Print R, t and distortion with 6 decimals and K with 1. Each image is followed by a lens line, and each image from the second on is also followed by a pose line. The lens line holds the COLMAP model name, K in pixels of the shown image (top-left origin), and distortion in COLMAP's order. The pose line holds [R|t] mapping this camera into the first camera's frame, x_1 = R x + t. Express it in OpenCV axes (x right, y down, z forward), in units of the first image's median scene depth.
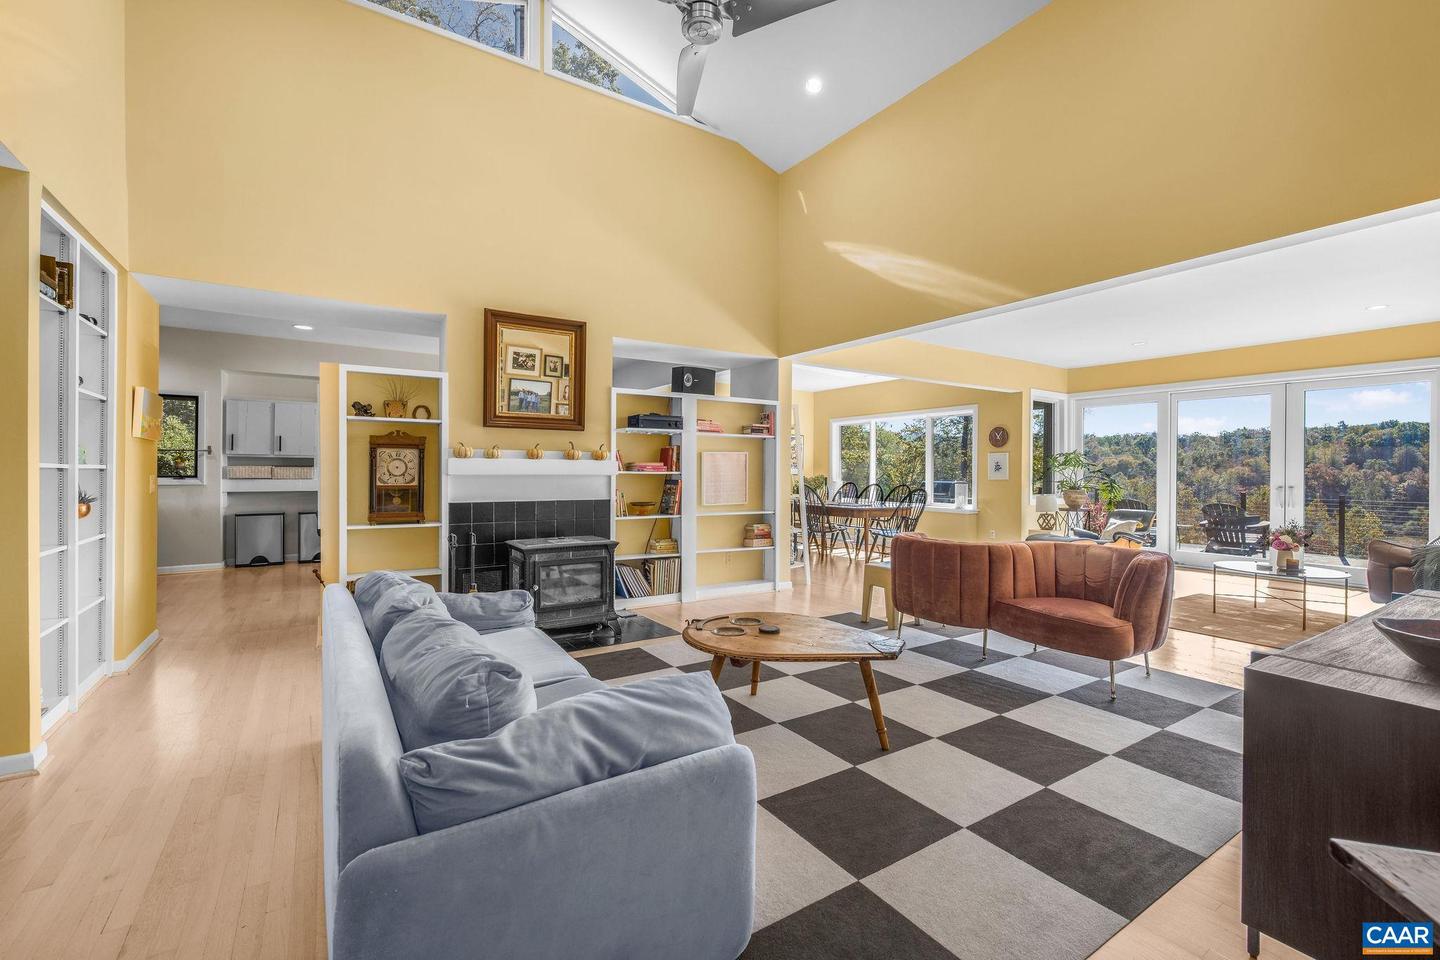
lens RADIAL K [[615.9, 0, 715.7], [0, 615.9, 477.0], [0, 0, 1]] dist [-0.011878, 0.005025]
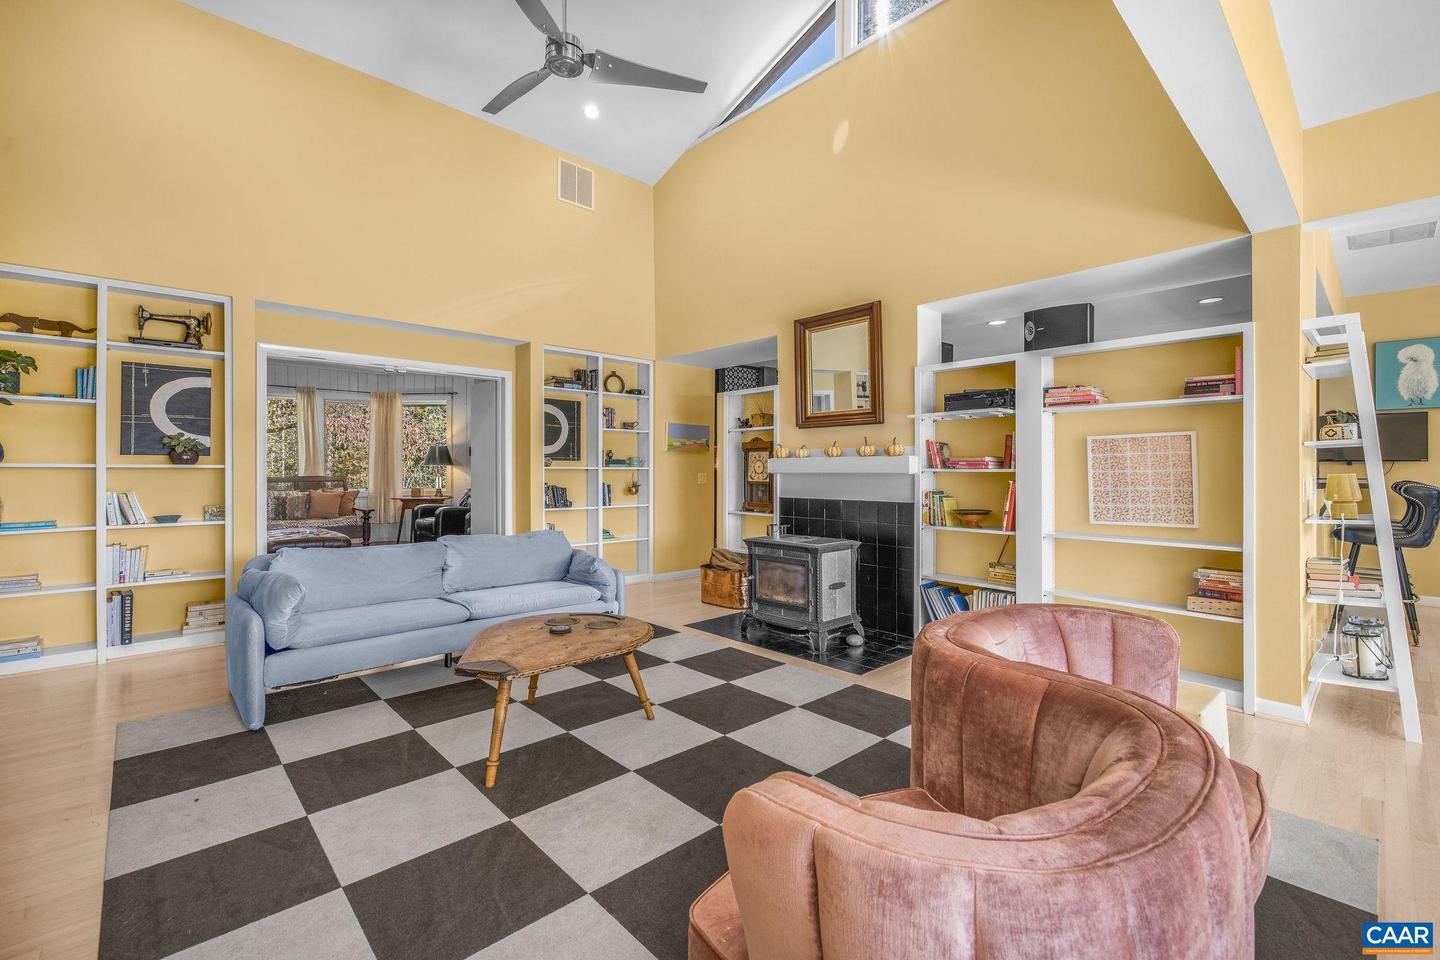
lens RADIAL K [[615.9, 0, 708.9], [0, 615.9, 464.9], [0, 0, 1]] dist [-0.011878, 0.005025]
pose [[0.165727, -0.014200, -0.986069, 0.550457], [-0.008489, 0.999839, -0.015825, 0.000991], [0.986135, 0.010994, 0.165579, 0.544270]]
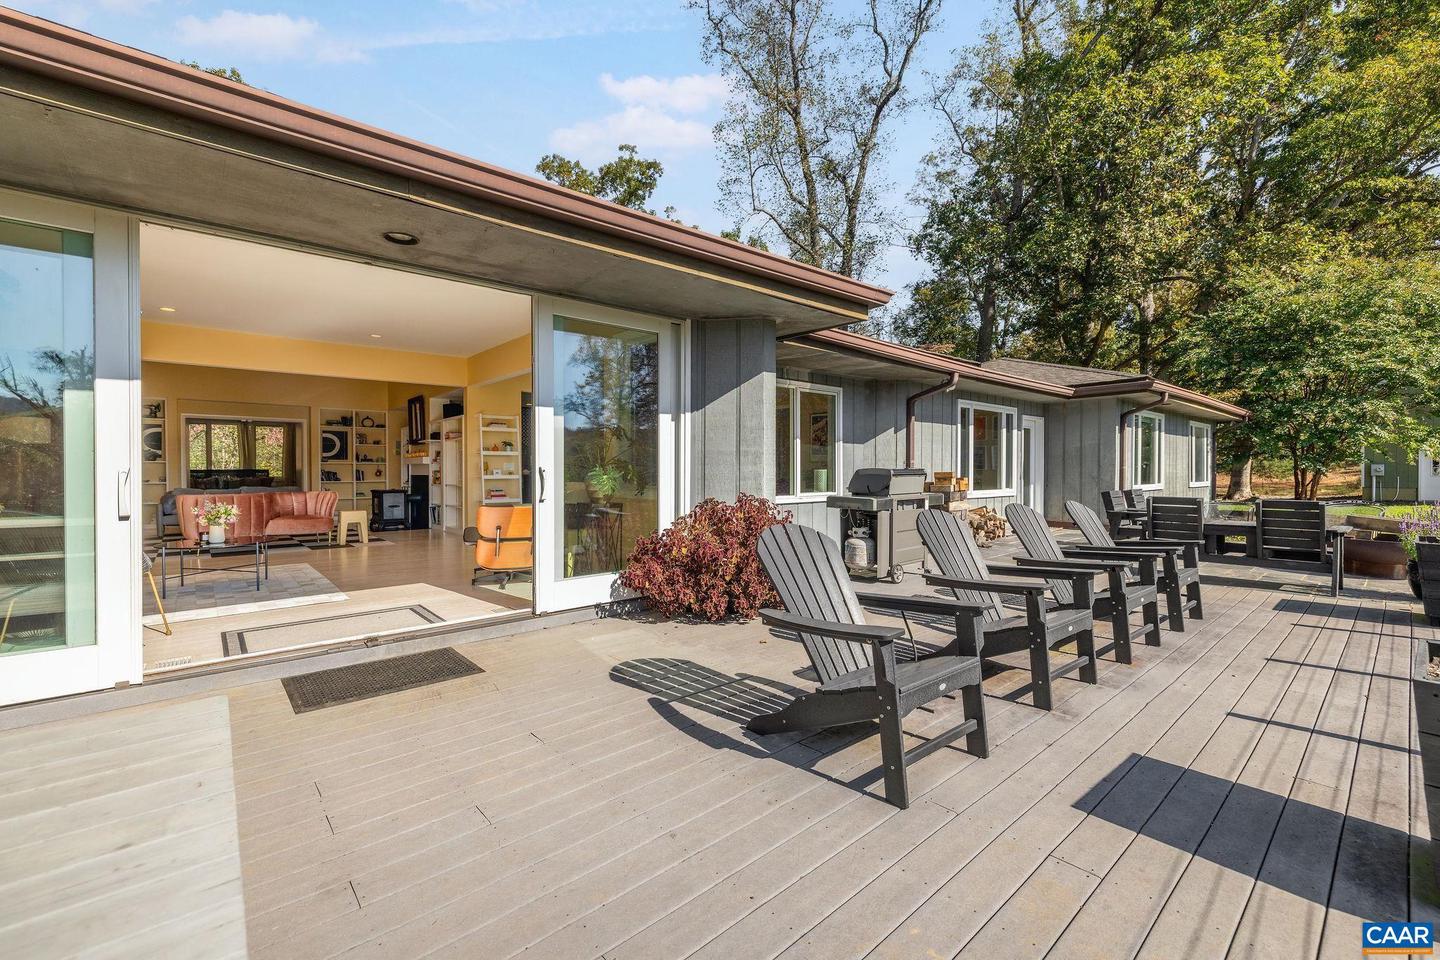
lens RADIAL K [[615.9, 0, 729.8], [0, 615.9, 471.4], [0, 0, 1]] dist [-0.011878, 0.005025]
pose [[0.146497, -0.004532, -0.989201, 1.923950], [-0.006035, 0.999967, -0.005475, 0.026821], [0.989193, 0.006772, 0.146465, 1.587733]]
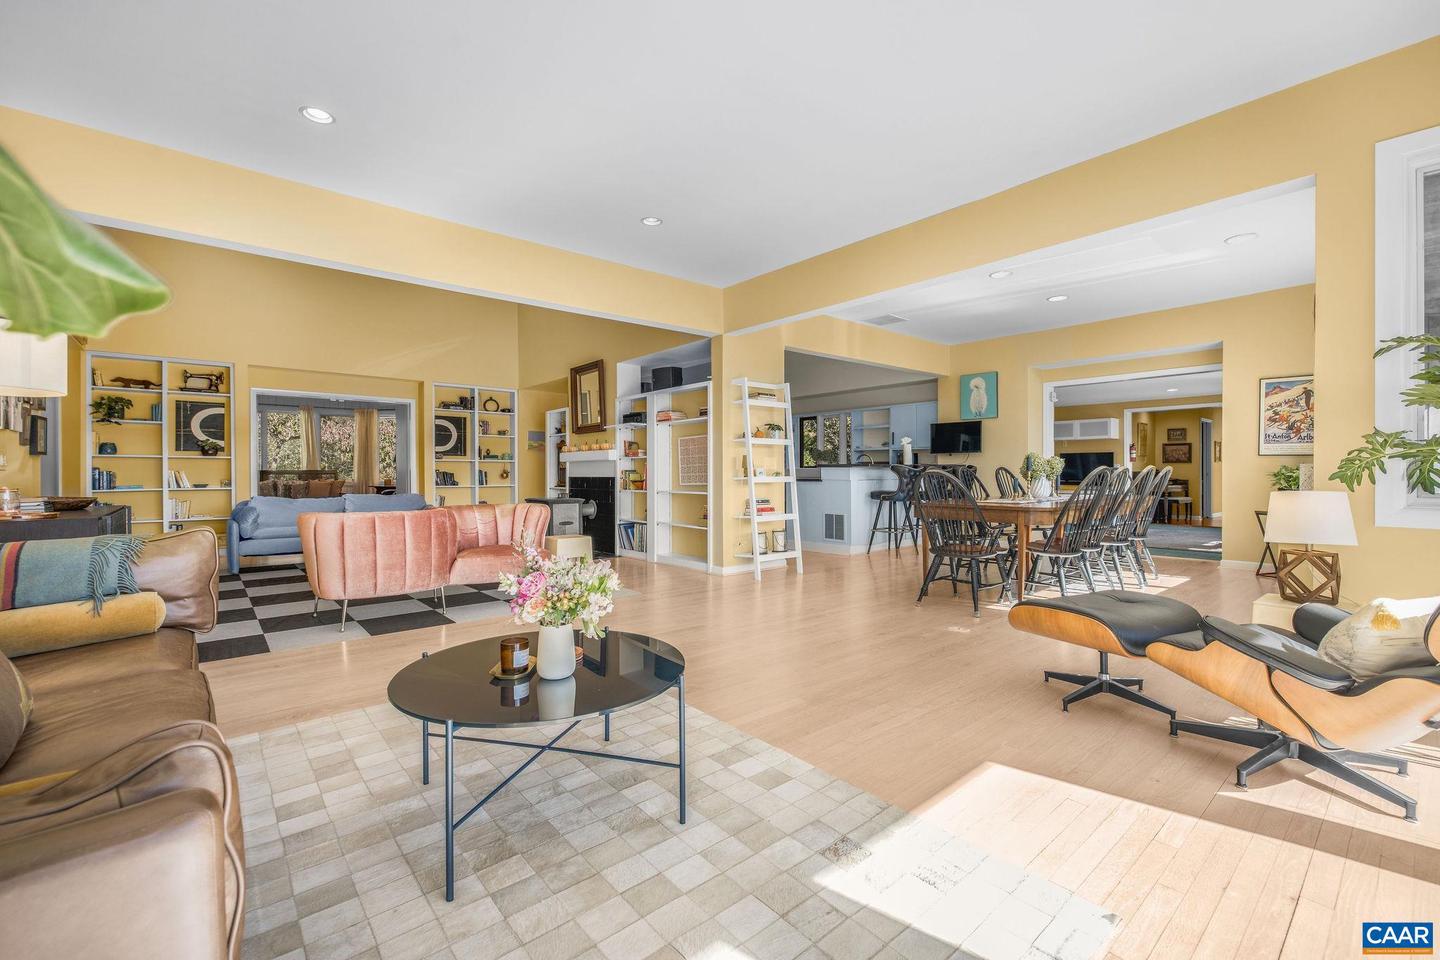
lens RADIAL K [[615.9, 0, 721.7], [0, 615.9, 472.5], [0, 0, 1]] dist [-0.011878, 0.005025]
pose [[0.126154, -0.008135, -0.991977, 1.183376], [-0.005371, 0.999946, -0.008883, 0.034952], [0.991996, 0.006449, 0.126104, 0.982538]]
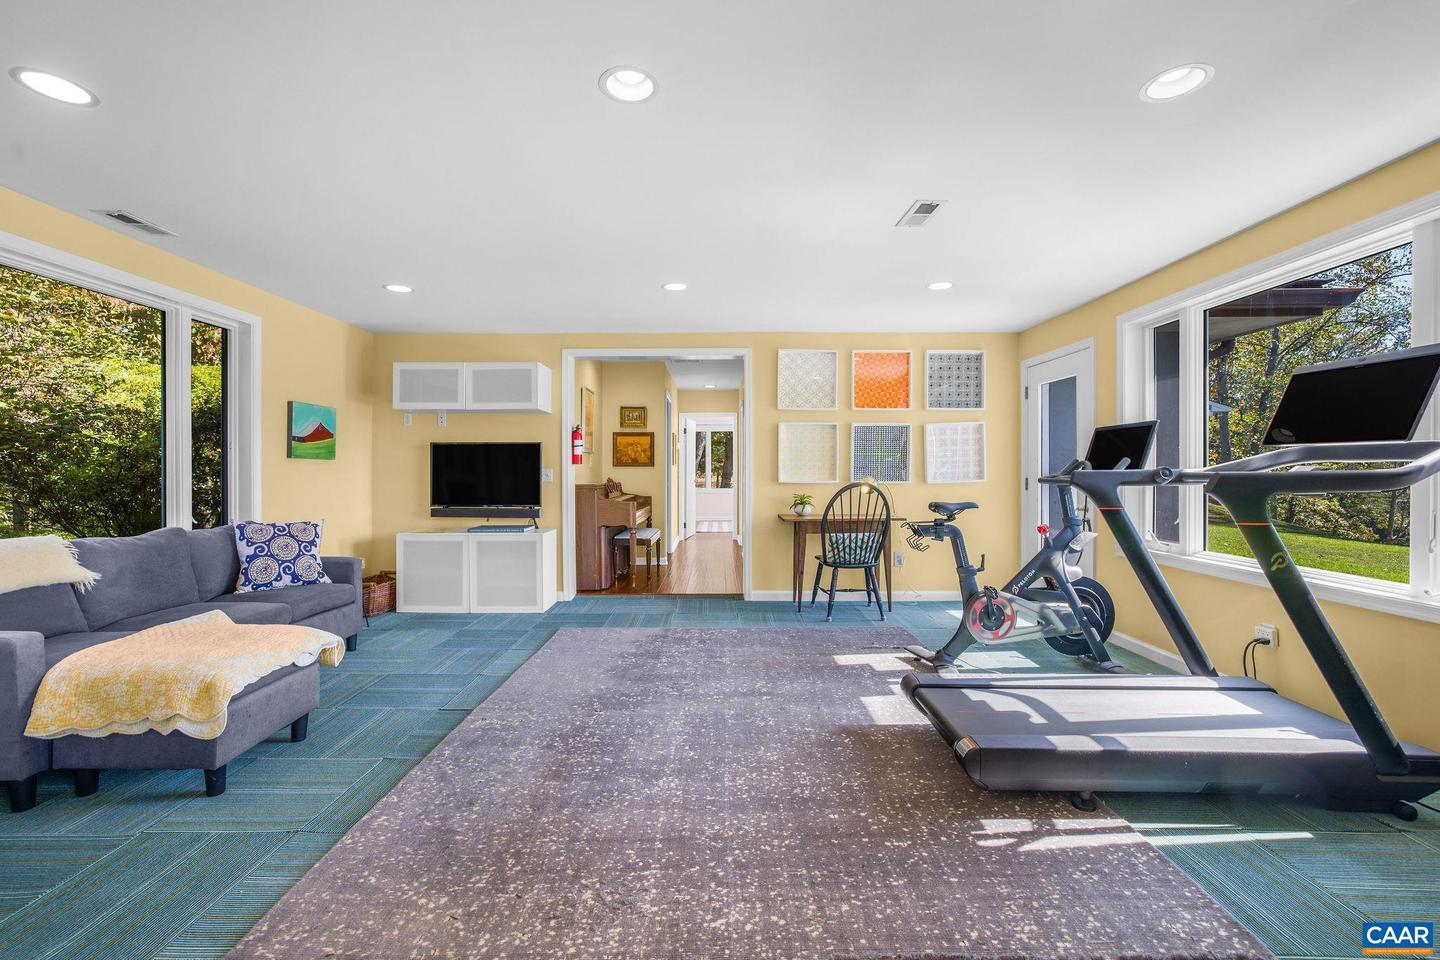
lens RADIAL K [[615.9, 0, 714.7], [0, 615.9, 471.4], [0, 0, 1]] dist [-0.011878, 0.005025]
pose [[0.841160, -0.007237, -0.540738, 0.018609], [0.002655, 0.999954, -0.009253, -0.005093], [0.540780, 0.006348, 0.841140, 1.915448]]
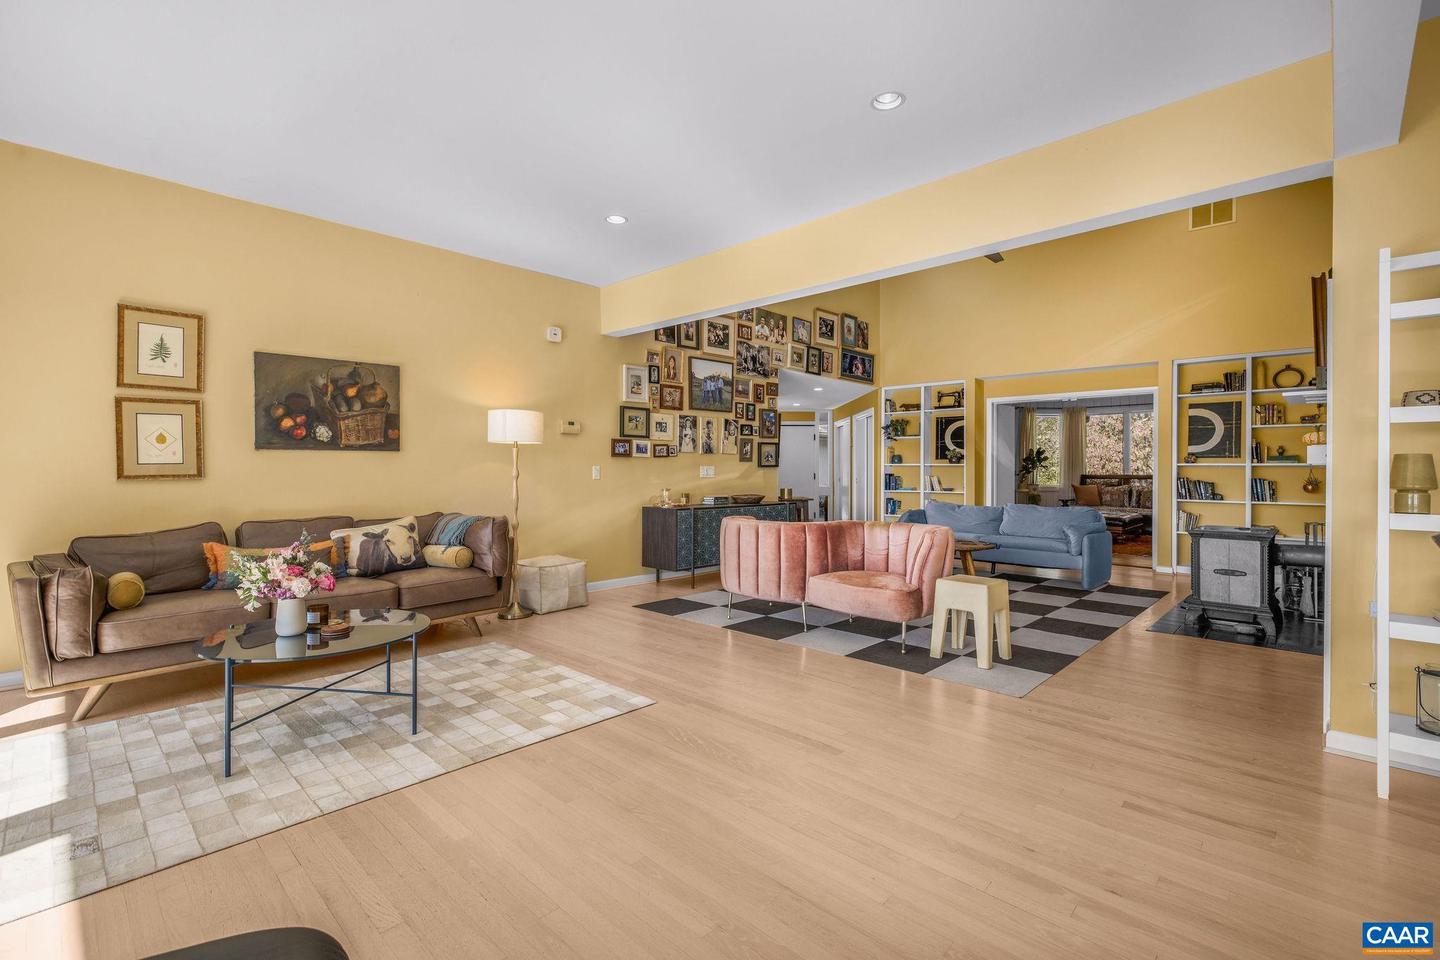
lens RADIAL K [[637.7, 0, 706.5], [0, 637.7, 475.1], [0, 0, 1]] dist [0.004344, 0.000377]
pose [[-0.975908, -0.012410, -0.217830, 0.668191], [-0.015763, 0.999782, 0.013660, 0.010342], [0.217613, 0.016764, -0.975891, 1.459277]]
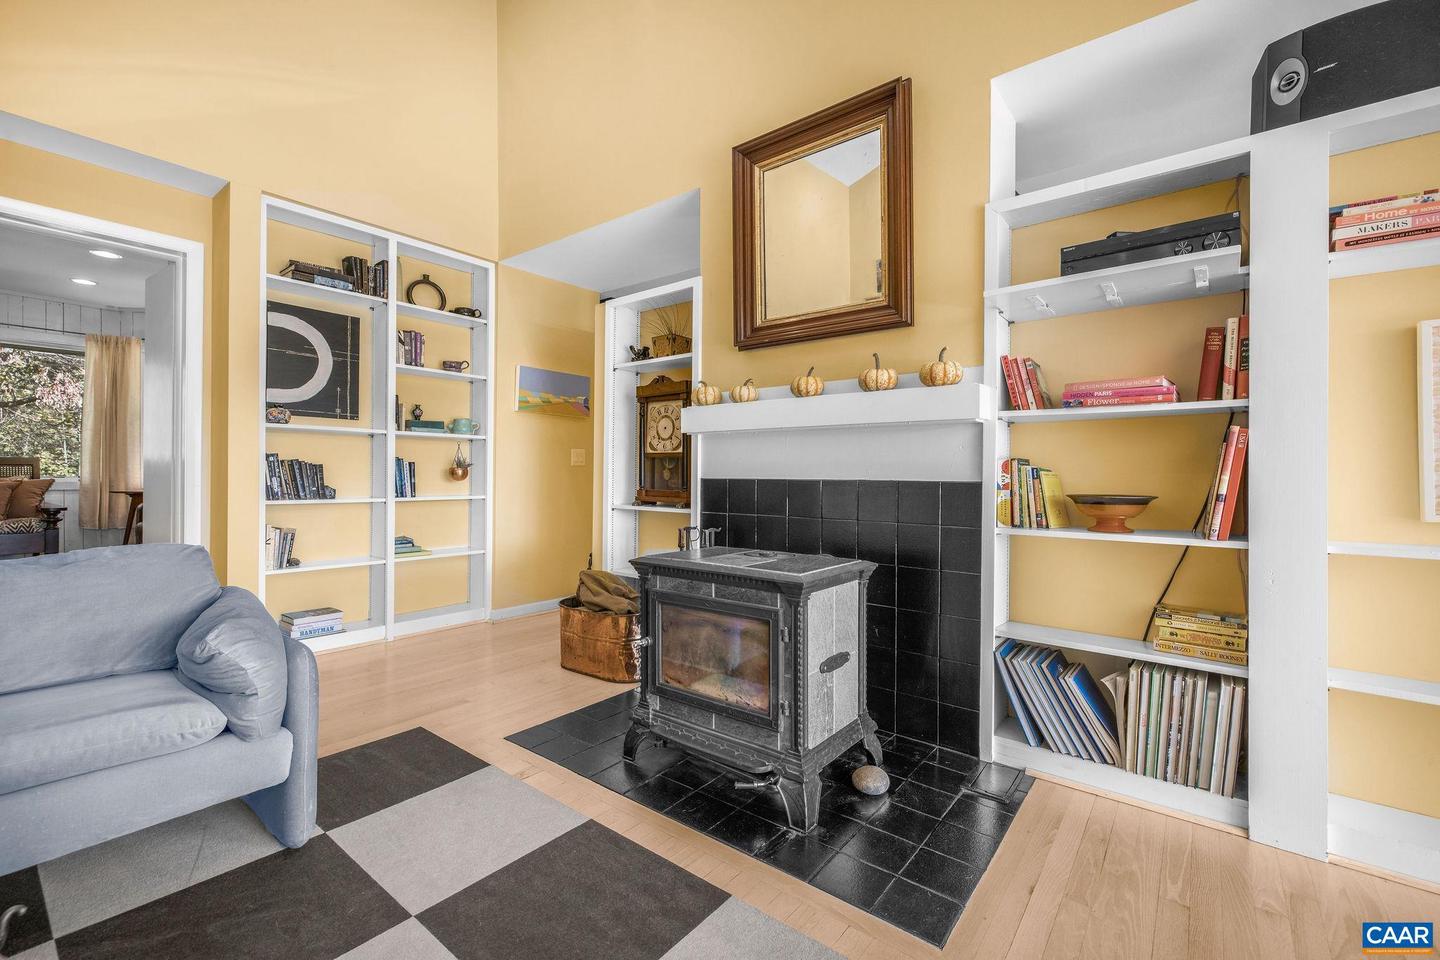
lens RADIAL K [[615.9, 0, 710.7], [0, 615.9, 473.1], [0, 0, 1]] dist [-0.011878, 0.005025]
pose [[0.313445, -0.005754, -0.949589, 0.143332], [-0.015557, 0.999816, -0.011193, 0.035122], [0.949479, 0.018281, 0.313298, 0.649184]]
